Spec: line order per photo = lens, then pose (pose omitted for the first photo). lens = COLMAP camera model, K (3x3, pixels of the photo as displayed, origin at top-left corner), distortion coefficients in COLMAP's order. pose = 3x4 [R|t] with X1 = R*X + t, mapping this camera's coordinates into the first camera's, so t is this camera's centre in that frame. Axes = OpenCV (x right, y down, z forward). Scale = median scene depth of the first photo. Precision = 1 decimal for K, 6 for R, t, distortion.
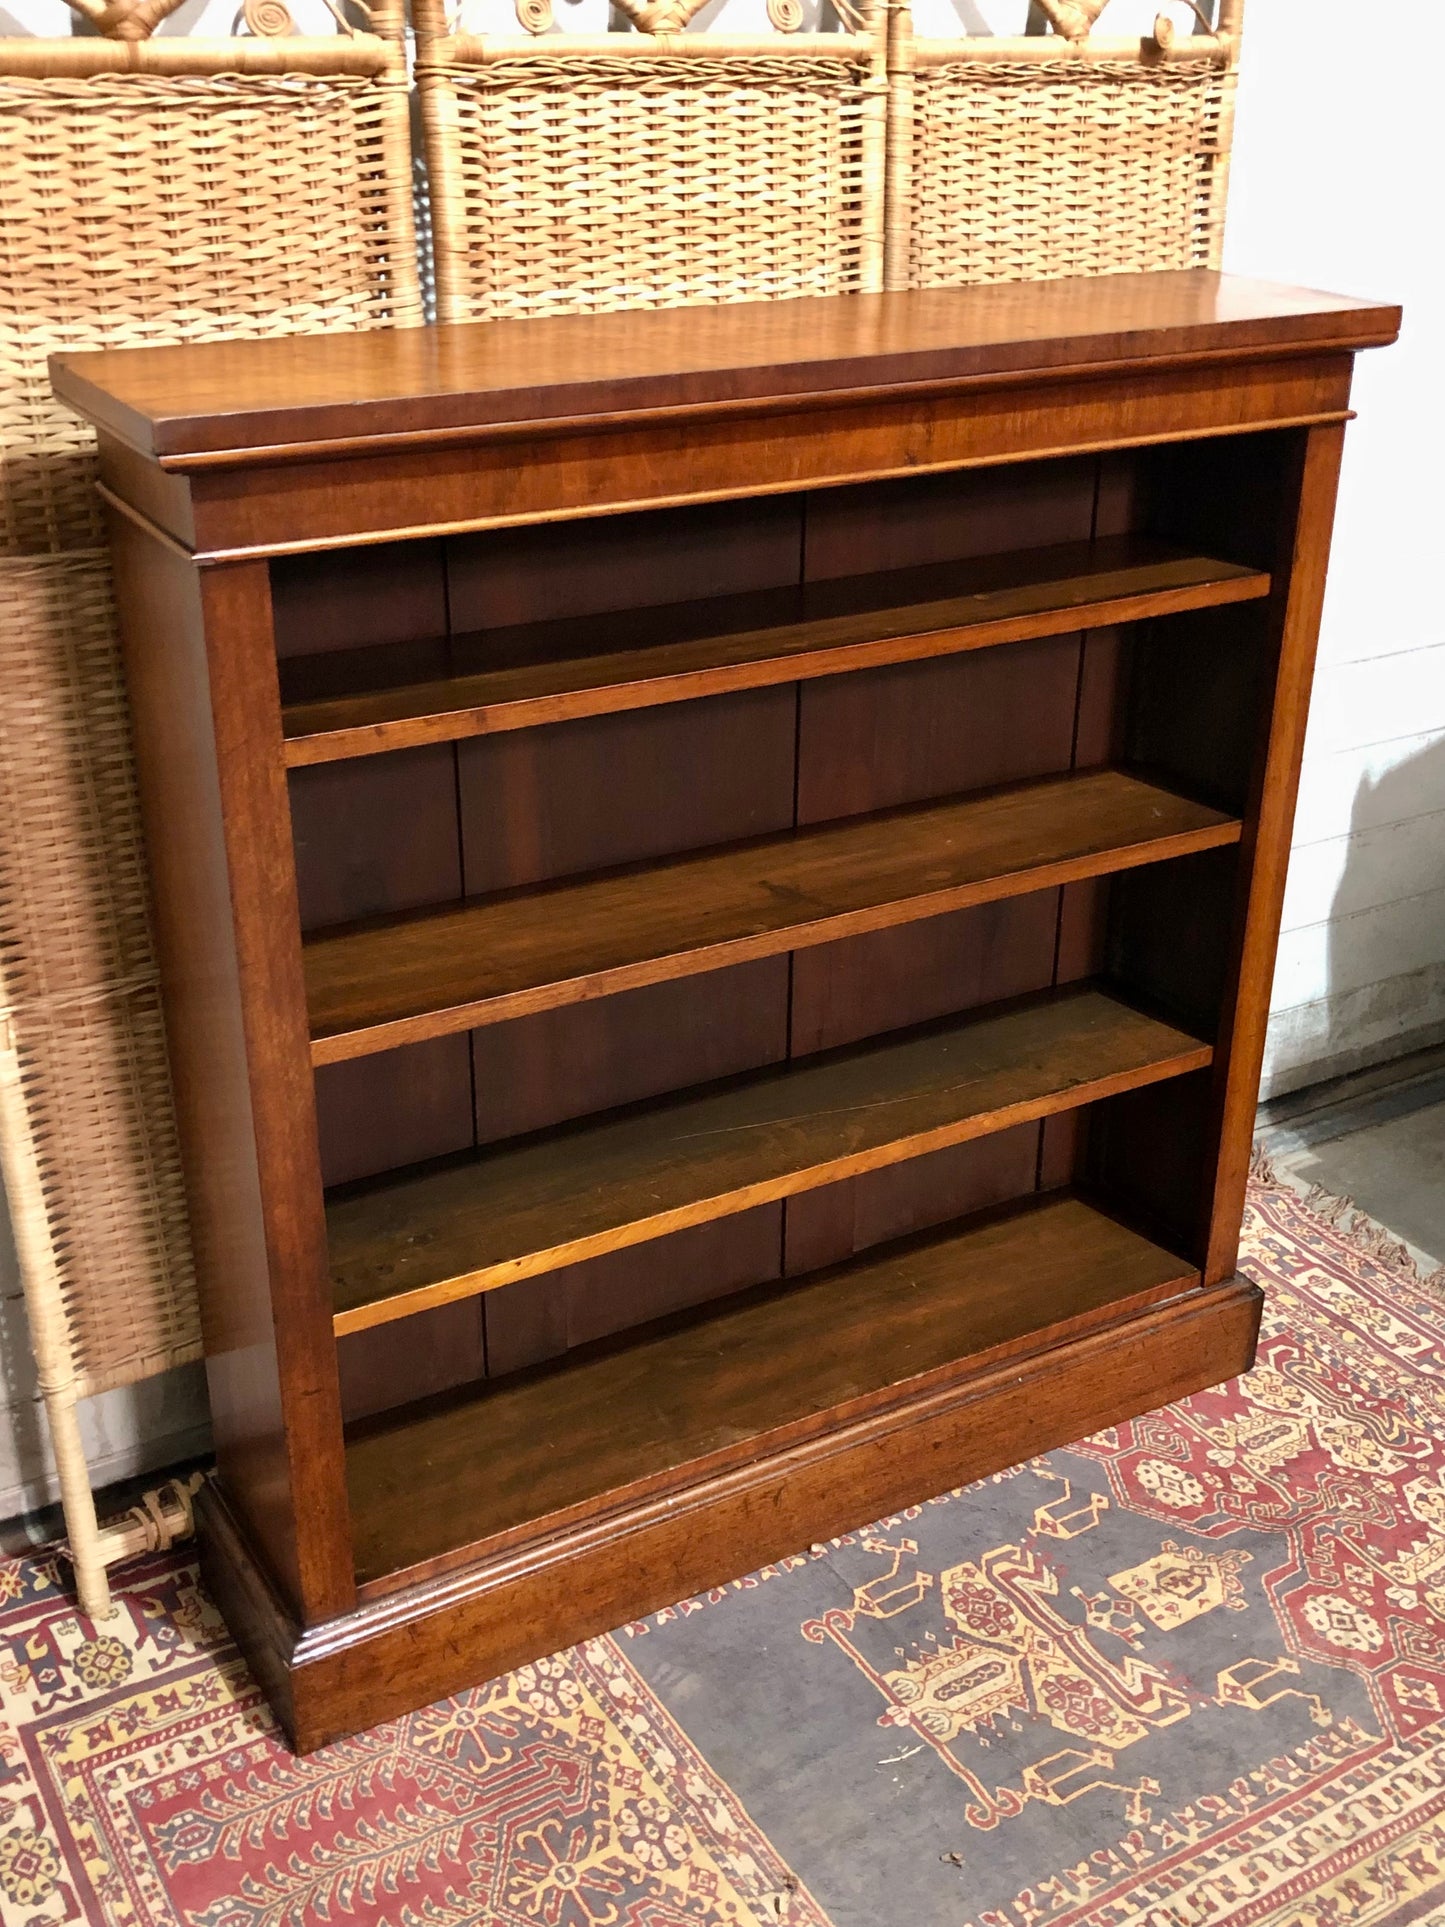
lens RADIAL K [[2033.3, 0, 728.4], [0, 2033.3, 955.7], [0, 0, 1]] dist [0.011411, 0.001708]
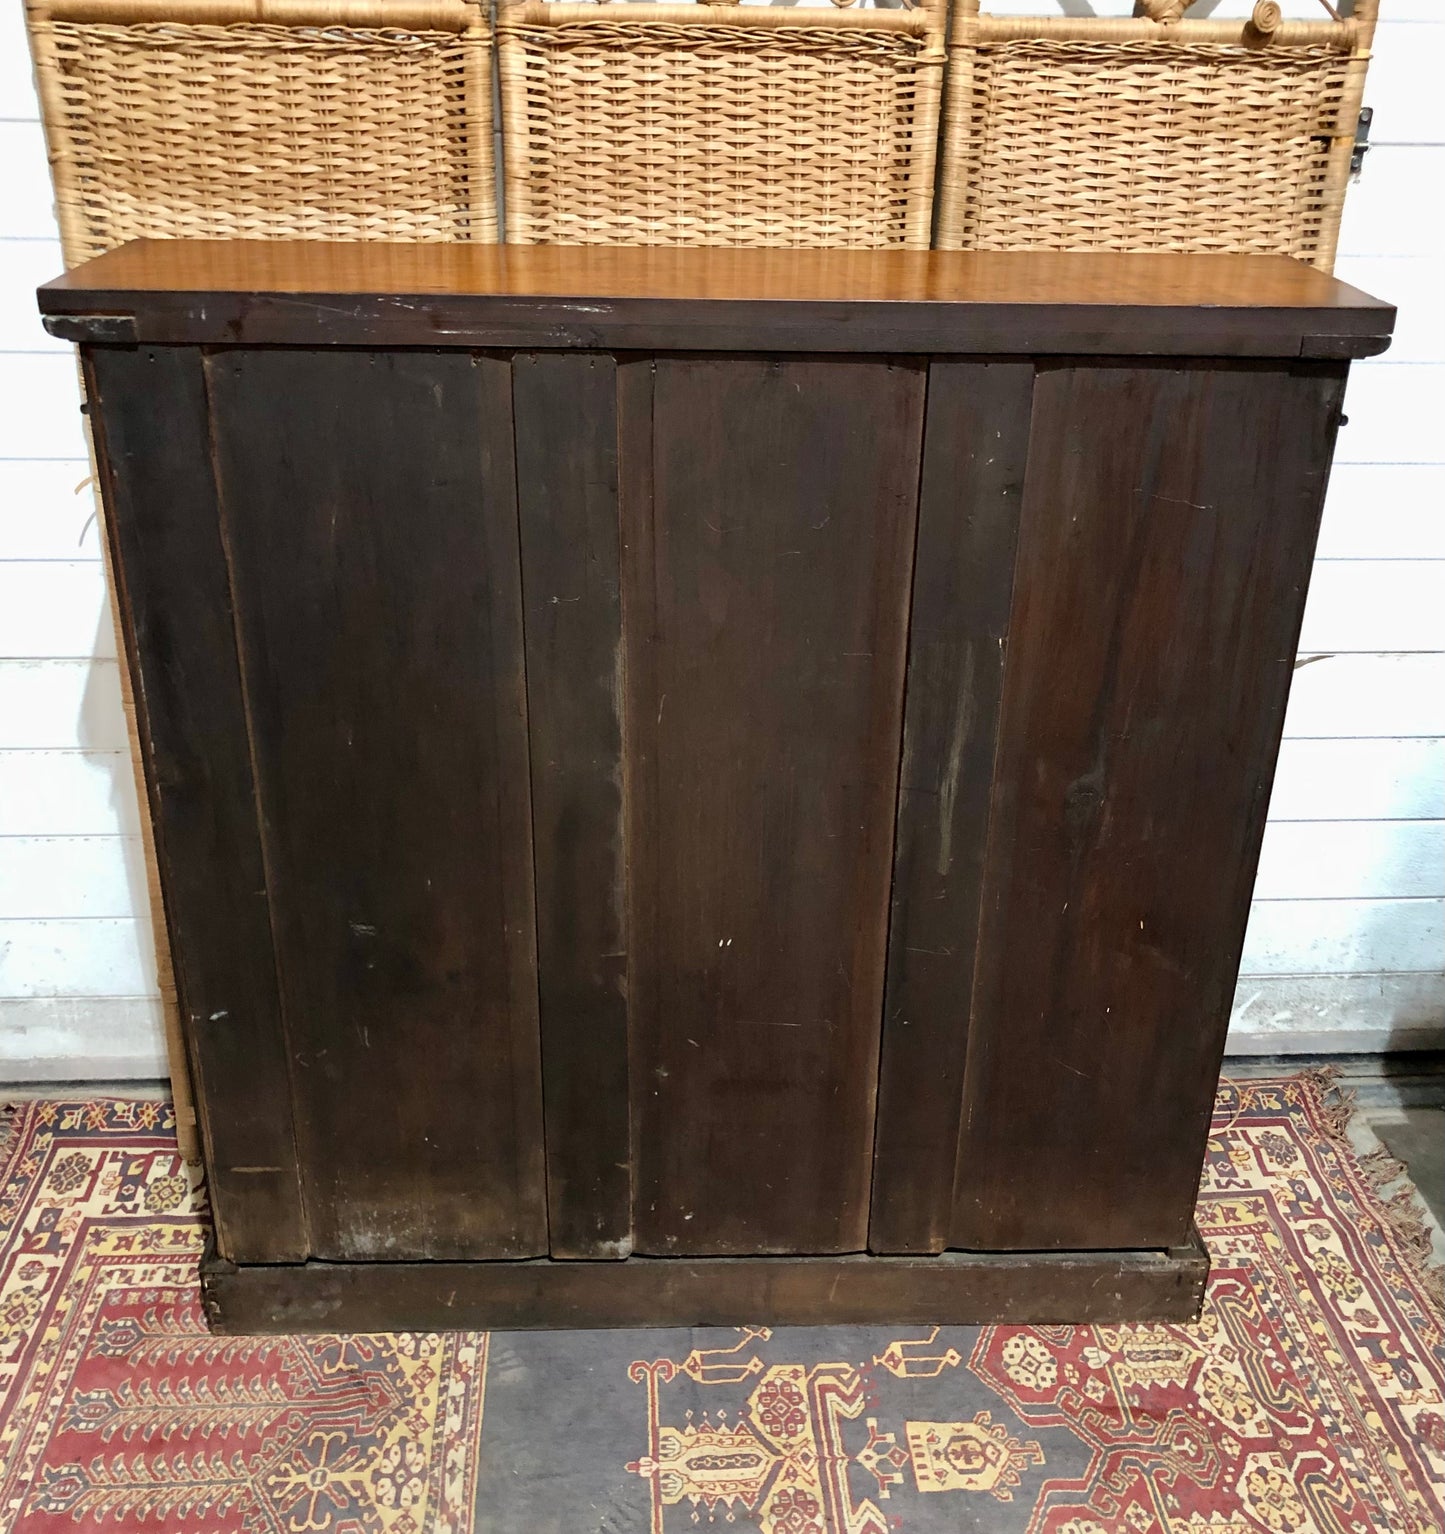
lens RADIAL K [[1589.1, 0, 732.5], [0, 1589.1, 743.1], [0, 0, 1]] dist [-0.023436, 0.087040]
pose [[0.888706, 0.207544, -0.408813, 0.405323], [-0.209789, 0.976932, 0.039910, -0.069531], [0.407666, 0.050296, 0.911745, 0.176700]]
